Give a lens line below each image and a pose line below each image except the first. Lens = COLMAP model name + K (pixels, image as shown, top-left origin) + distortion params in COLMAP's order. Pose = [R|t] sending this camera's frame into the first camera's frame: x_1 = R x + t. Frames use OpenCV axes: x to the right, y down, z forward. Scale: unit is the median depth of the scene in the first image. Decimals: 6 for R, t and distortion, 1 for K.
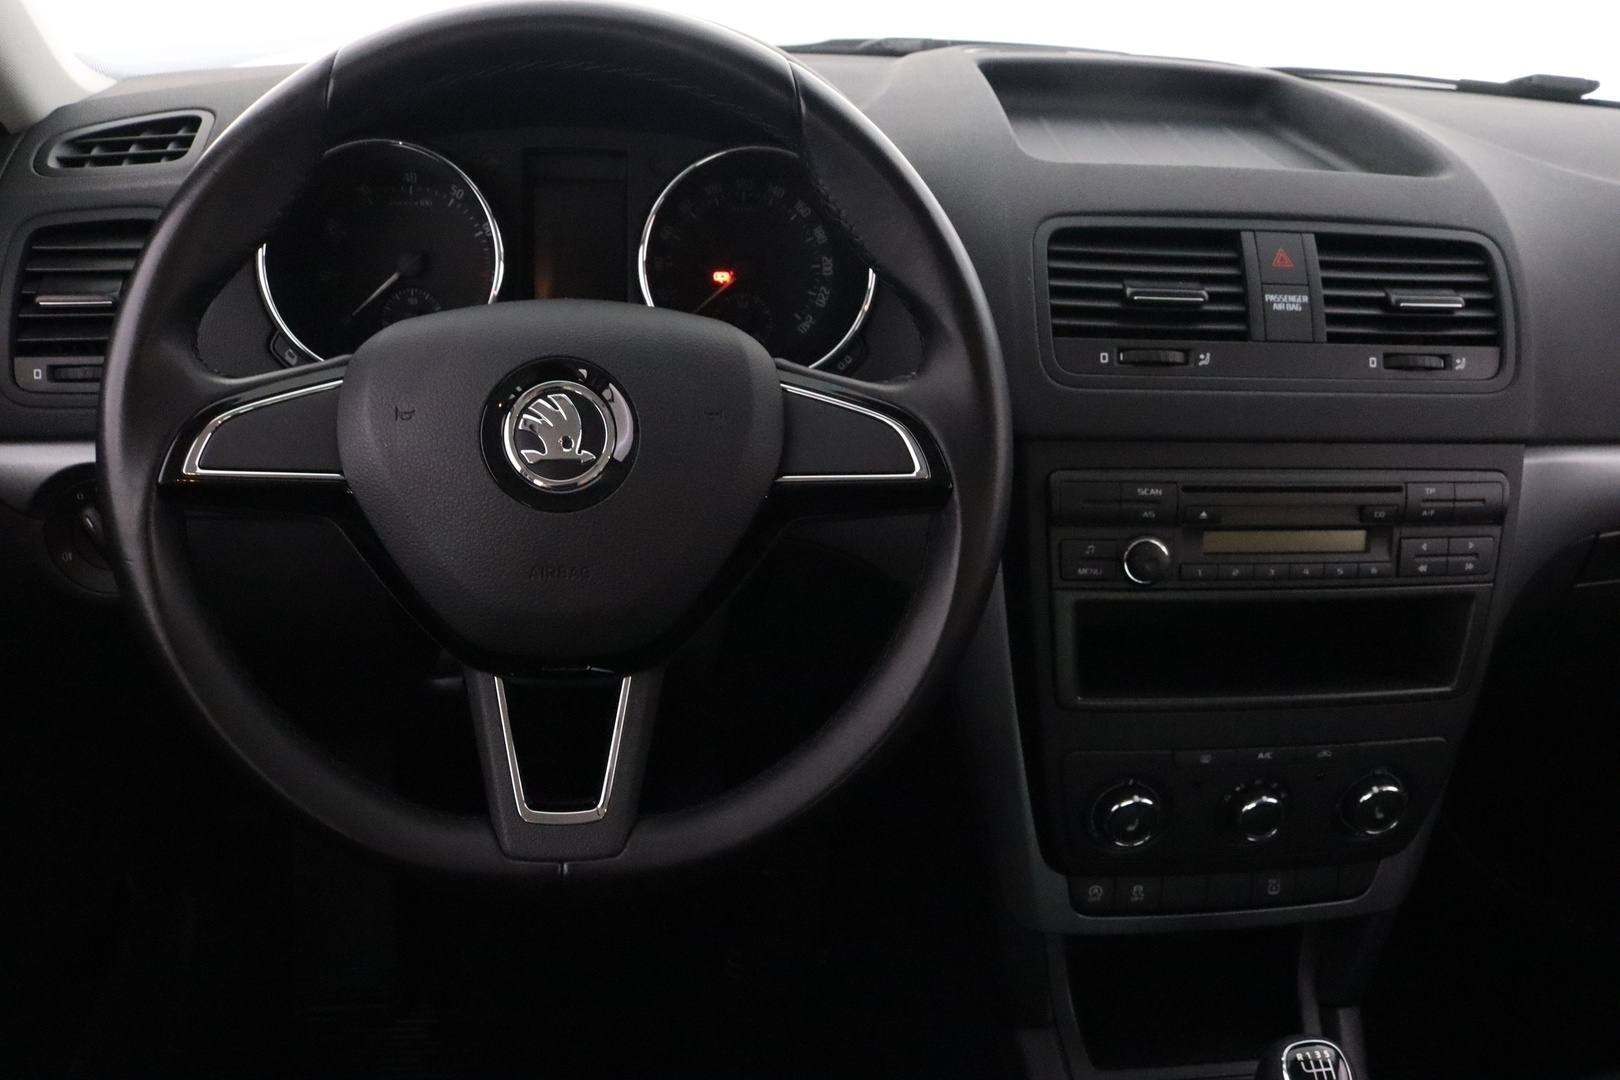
lens RADIAL K [[1403.5, 0, 808.3], [0, 1403.5, 559.3], [0, 0, 1]] dist [-0.187282, 0.195208]
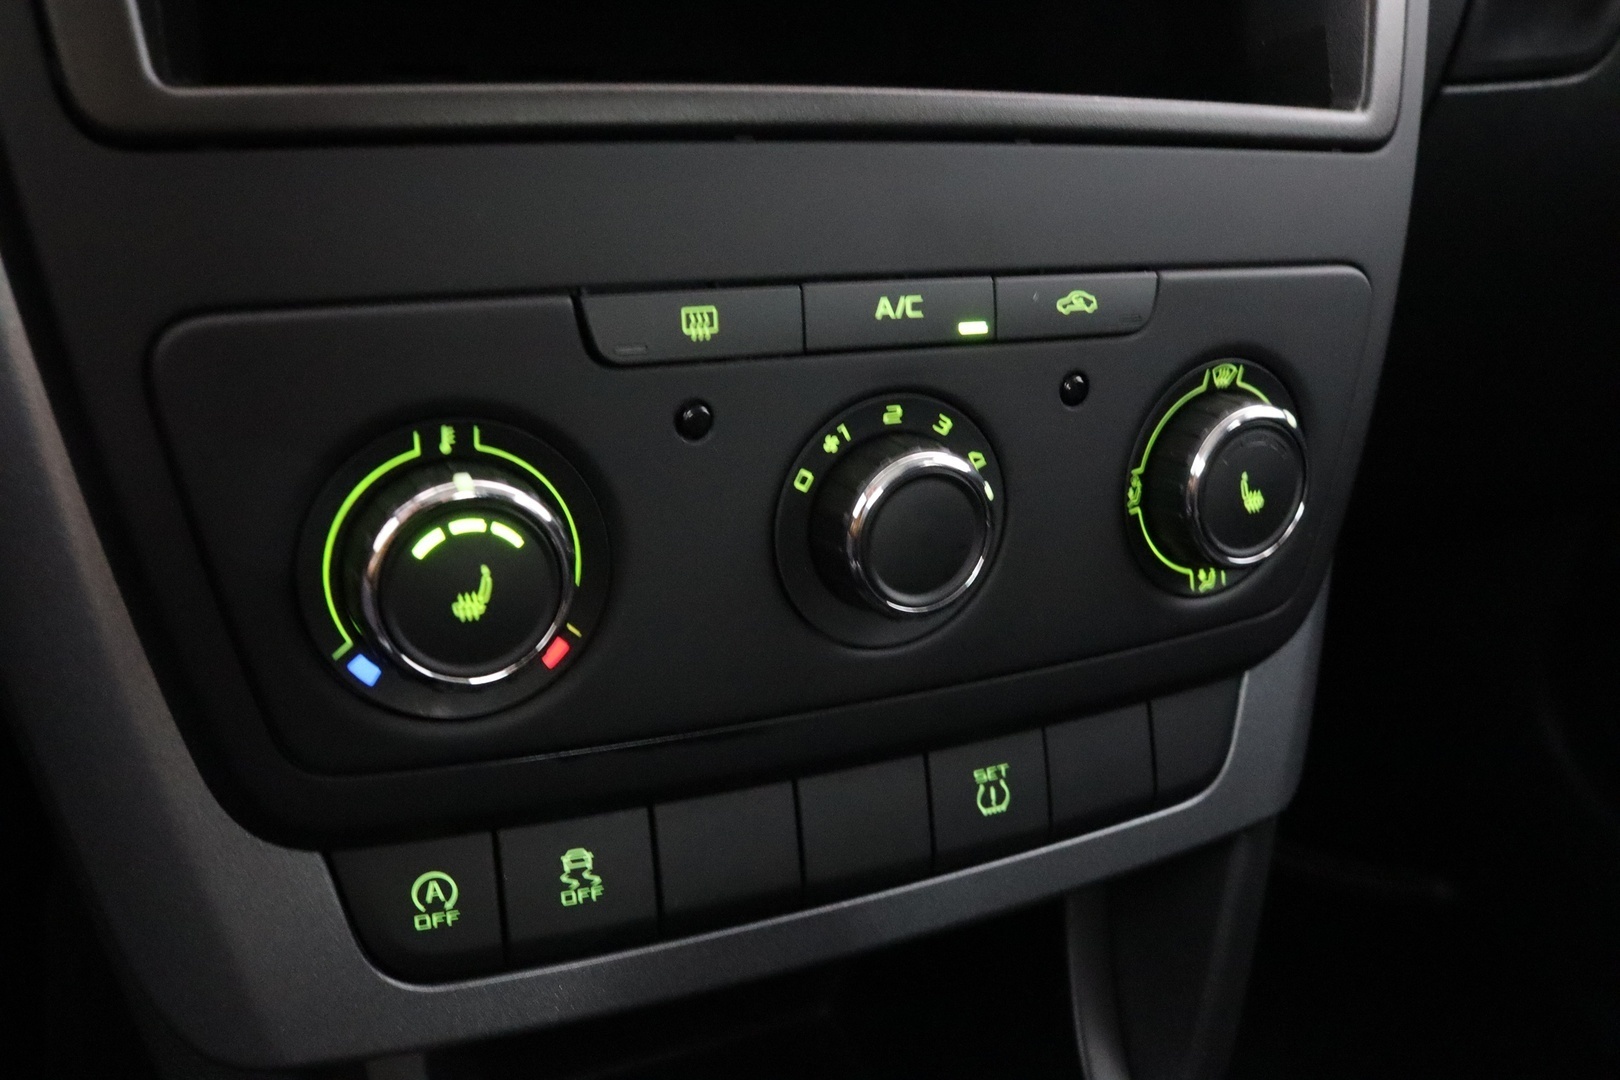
lens RADIAL K [[1403.5, 0, 808.3], [0, 1403.5, 559.3], [0, 0, 1]] dist [-0.187282, 0.195208]
pose [[0.945189, -0.130434, 0.299339, 0.225625], [0.161914, 0.983327, -0.082782, 0.228202], [-0.283550, 0.126712, 0.950549, 0.756414]]
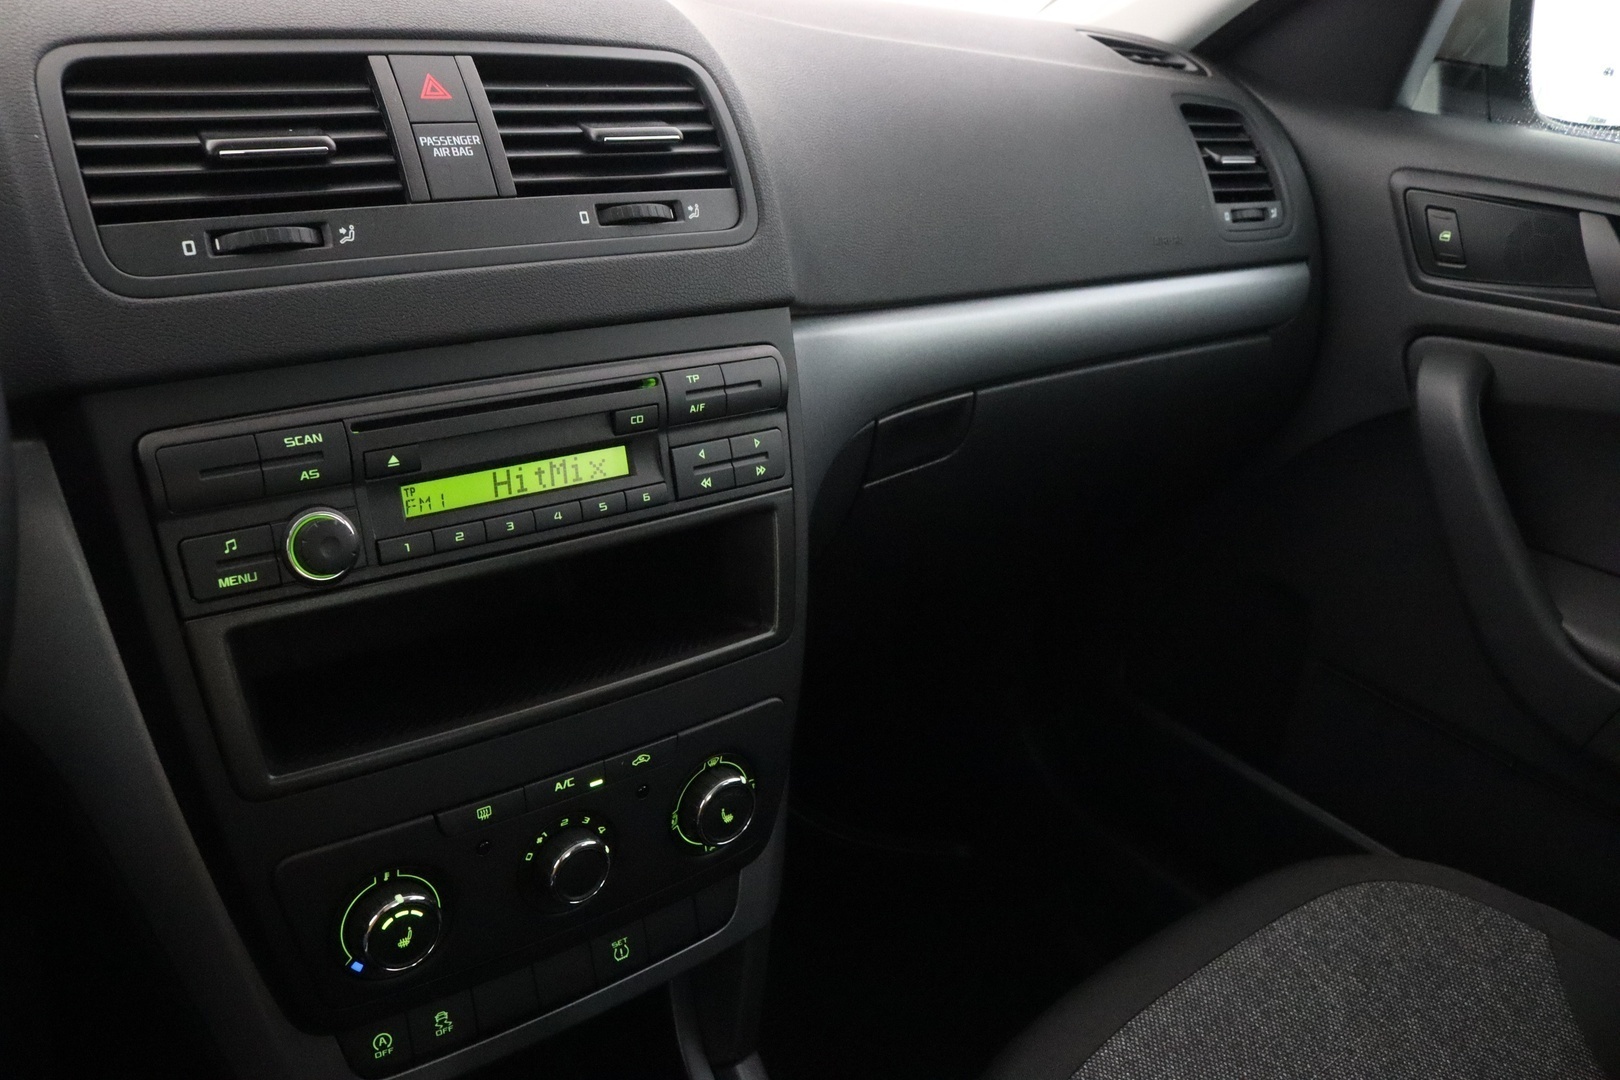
lens RADIAL K [[1310.1, 0, 766.4], [0, 1310.1, 540.1], [0, 0, 1]] dist [-0.172354, 0.157335]
pose [[0.849271, -0.198198, 0.489343, 0.122854], [0.227279, 0.973830, -0.000019, 0.045258], [-0.476533, 0.111234, 0.872091, 0.365293]]
